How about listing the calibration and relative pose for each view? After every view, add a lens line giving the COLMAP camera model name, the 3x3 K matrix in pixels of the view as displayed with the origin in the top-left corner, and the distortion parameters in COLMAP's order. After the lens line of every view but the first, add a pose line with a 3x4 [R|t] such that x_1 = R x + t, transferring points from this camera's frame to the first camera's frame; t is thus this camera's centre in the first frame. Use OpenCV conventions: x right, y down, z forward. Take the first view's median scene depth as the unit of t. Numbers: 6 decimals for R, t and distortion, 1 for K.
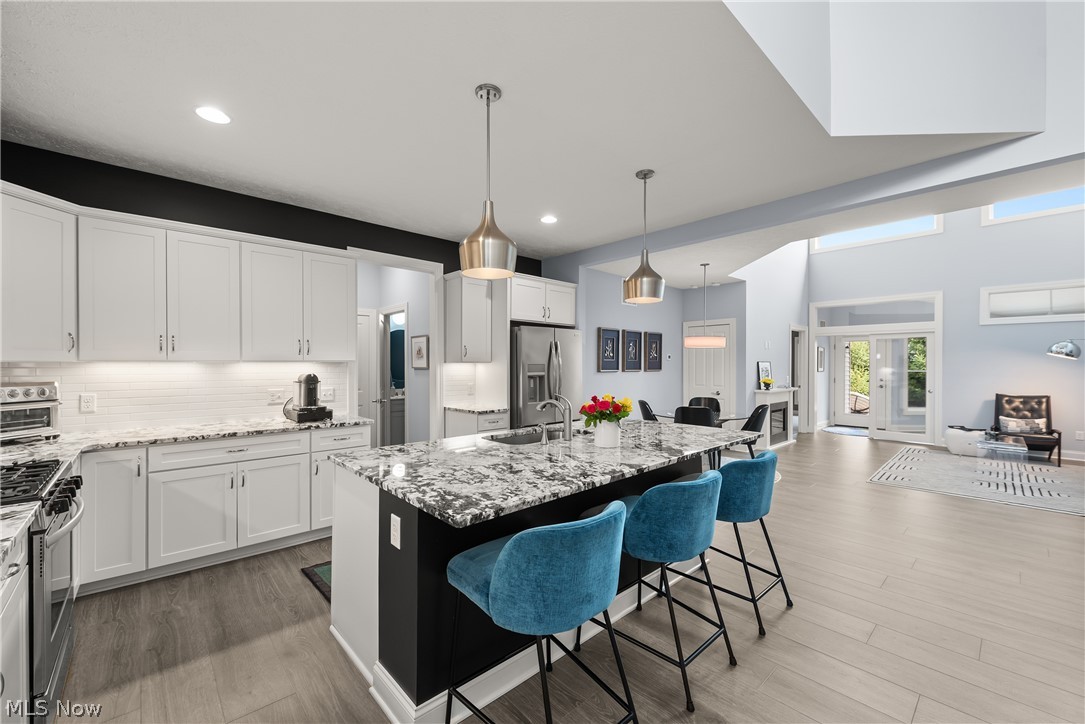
lens RADIAL K [[435.1, 0, 541.4], [0, 435.1, 366.5], [0, 0, 1]] dist [0.003594, -0.000379]
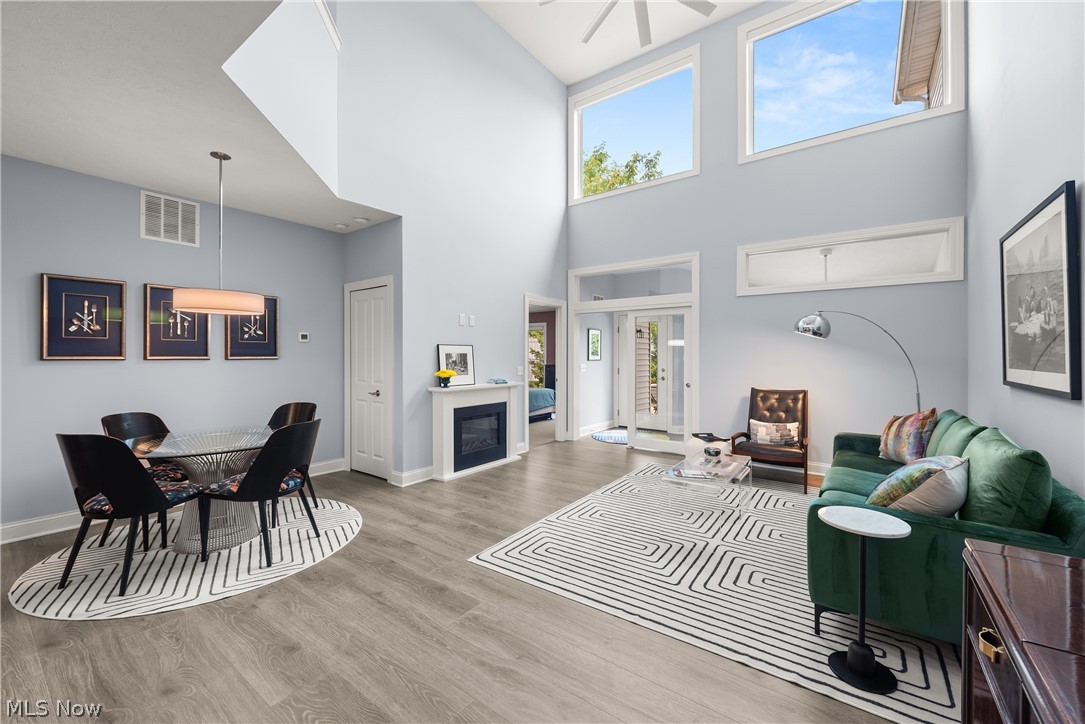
lens RADIAL K [[435.0, 0, 541.1], [0, 435.0, 353.5], [0, 0, 1]] dist [0.000244, -0.000280]
pose [[0.982346, -0.000274, 0.187073, 0.560333], [0.002257, 0.999943, -0.010390, 0.010759], [-0.187059, 0.010629, 0.982291, 0.345530]]
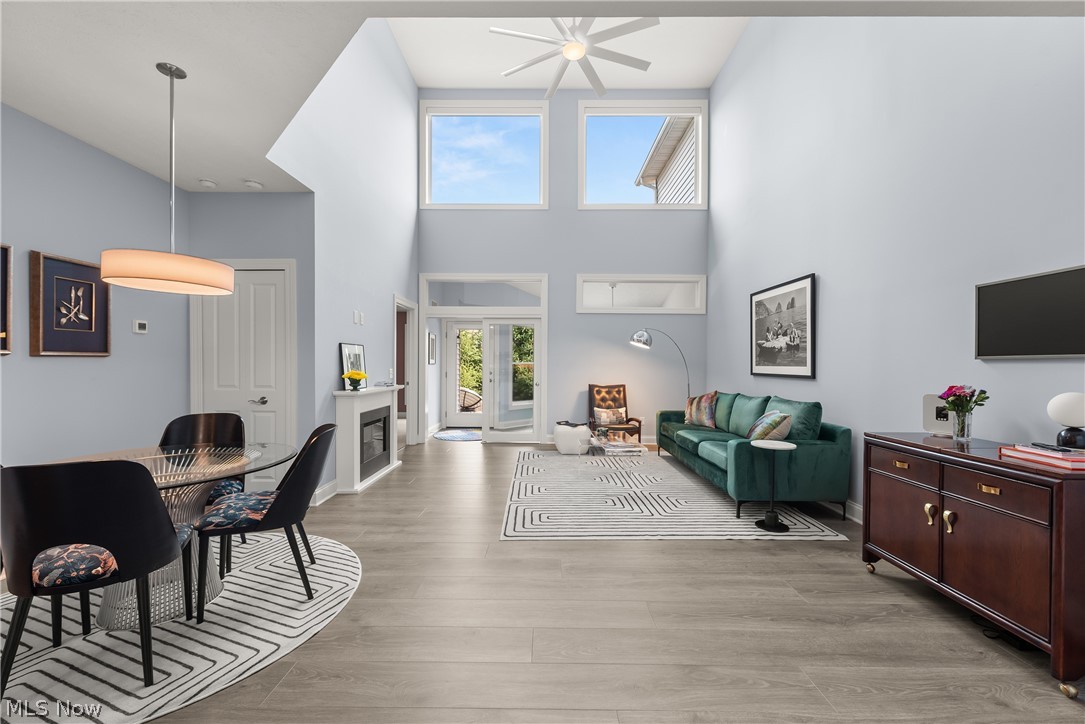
lens RADIAL K [[435.1, 0, 541.4], [0, 435.1, 366.5], [0, 0, 1]] dist [0.003594, -0.000379]
pose [[0.683302, -0.002070, 0.730133, 0.269179], [0.000638, 0.999997, 0.002239, 0.020822], [-0.730135, -0.001064, 0.683302, 0.424439]]
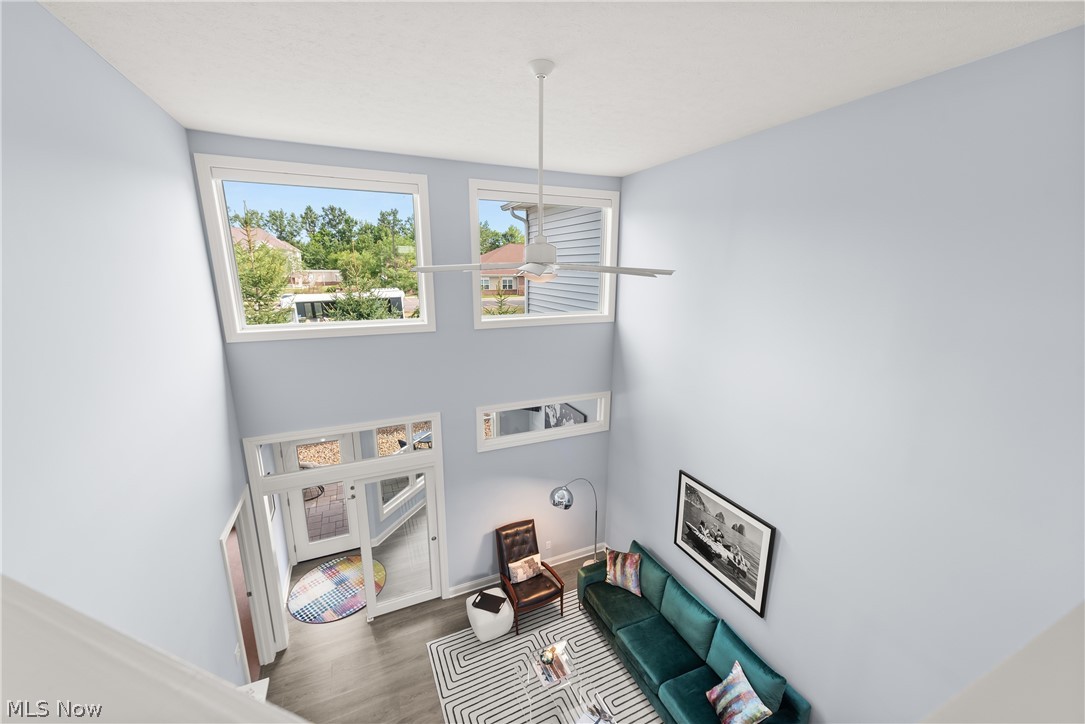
lens RADIAL K [[419.6, 0, 538.9], [0, 419.6, 362.9], [0, 0, 1]] dist [0.002333, 0.000056]
pose [[0.313999, -0.215696, 0.924597, 0.387080], [0.003192, 0.974086, 0.226157, -0.446045], [-0.949418, -0.068061, 0.306550, 0.701810]]
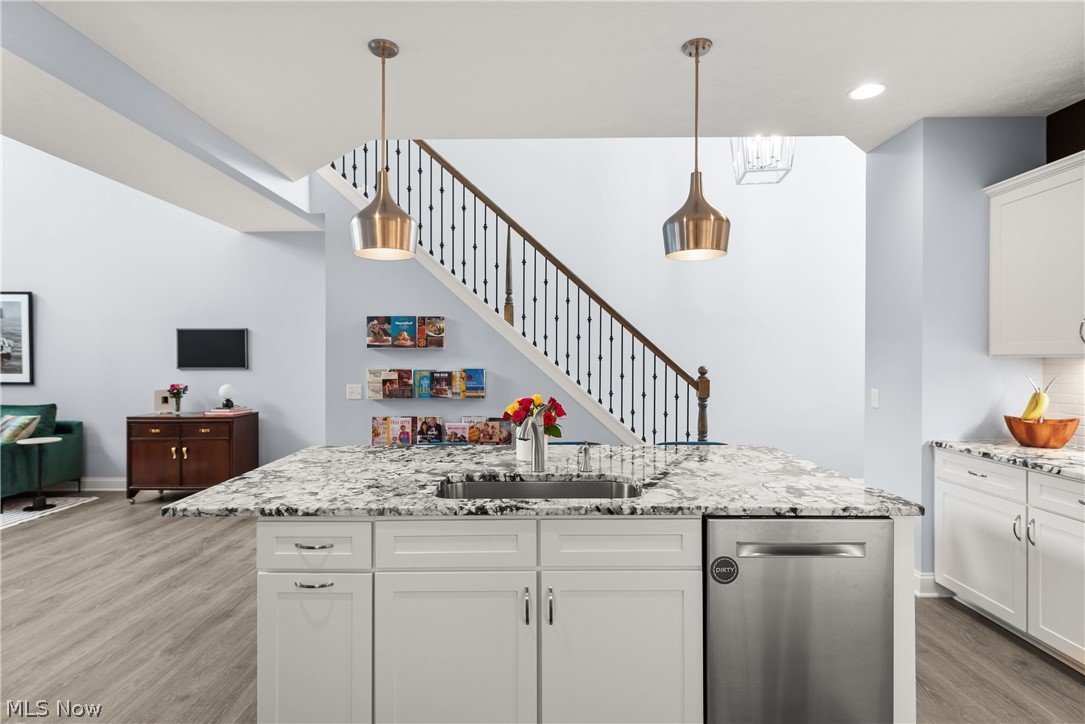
lens RADIAL K [[570.7, 0, 542.5], [0, 570.7, 362.0], [0, 0, 1]] dist [0.000931, 0.000132]
pose [[-0.729587, -0.005705, 0.683864, -0.219726], [0.003817, 0.999916, 0.012413, -0.003831], [-0.683877, 0.011666, -0.729504, 0.663842]]
